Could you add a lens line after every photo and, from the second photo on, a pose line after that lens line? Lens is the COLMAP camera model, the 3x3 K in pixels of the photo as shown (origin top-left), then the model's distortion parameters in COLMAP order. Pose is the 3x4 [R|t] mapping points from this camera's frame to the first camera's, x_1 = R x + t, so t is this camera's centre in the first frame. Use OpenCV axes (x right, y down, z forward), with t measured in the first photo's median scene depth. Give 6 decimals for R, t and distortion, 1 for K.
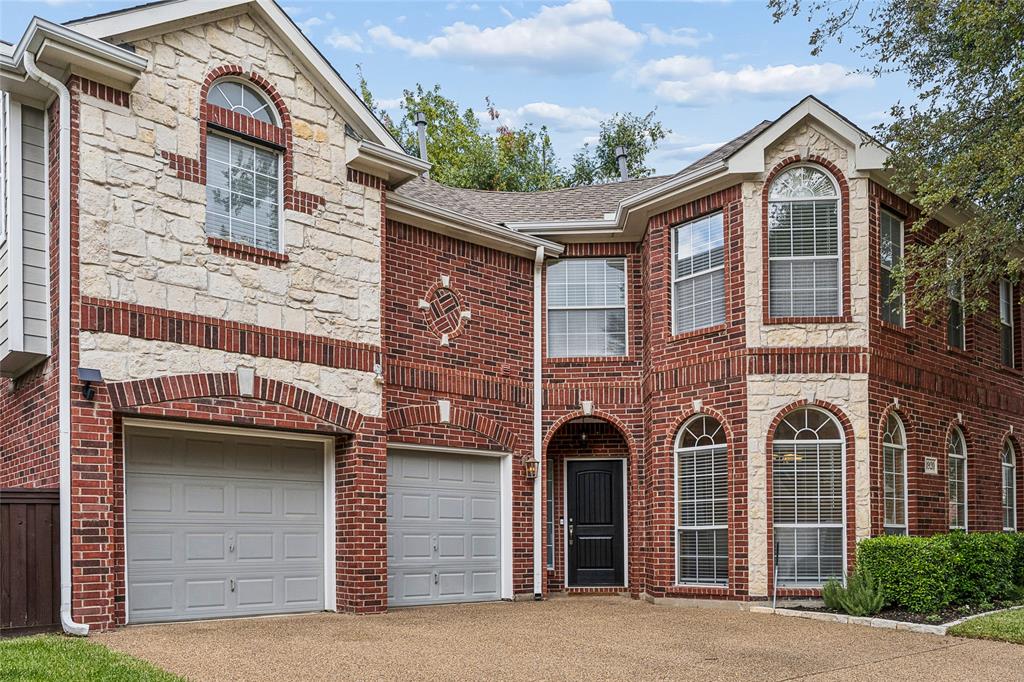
lens RADIAL K [[754.6, 0, 510.2], [0, 754.6, 270.7], [0, 0, 1]] dist [0.005997, -0.005288]
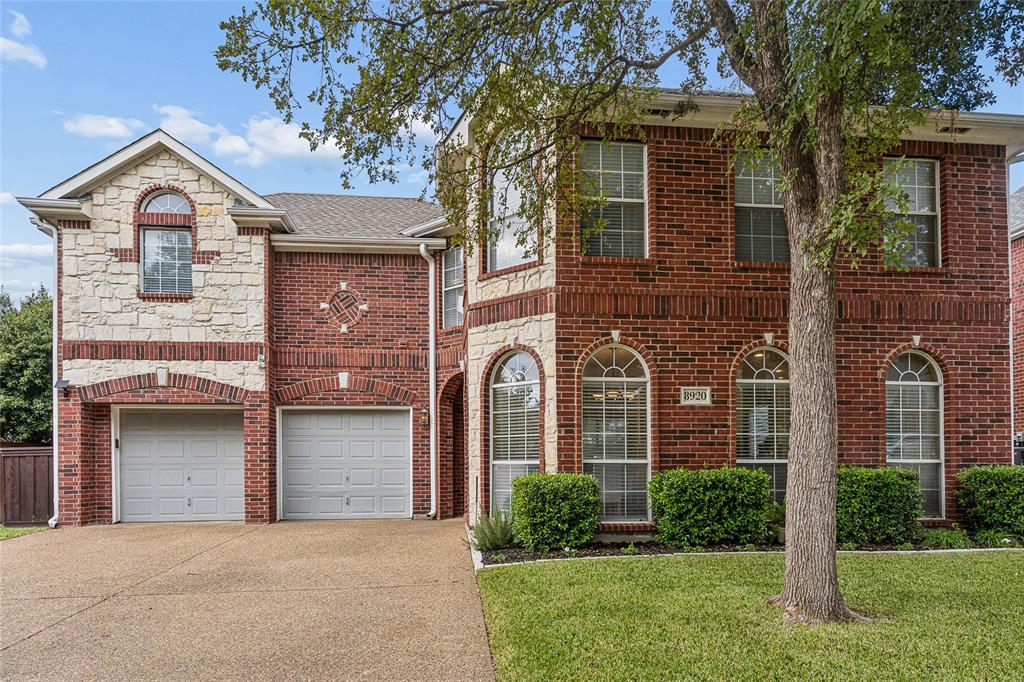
lens RADIAL K [[564.5, 0, 512.8], [0, 564.5, 276.1], [0, 0, 1]] dist [0.001939, -0.000240]
pose [[0.830793, -0.178357, -0.527231, 0.785607], [0.190184, 0.981219, -0.032252, 0.096290], [0.523081, -0.073477, 0.849110, 0.315037]]
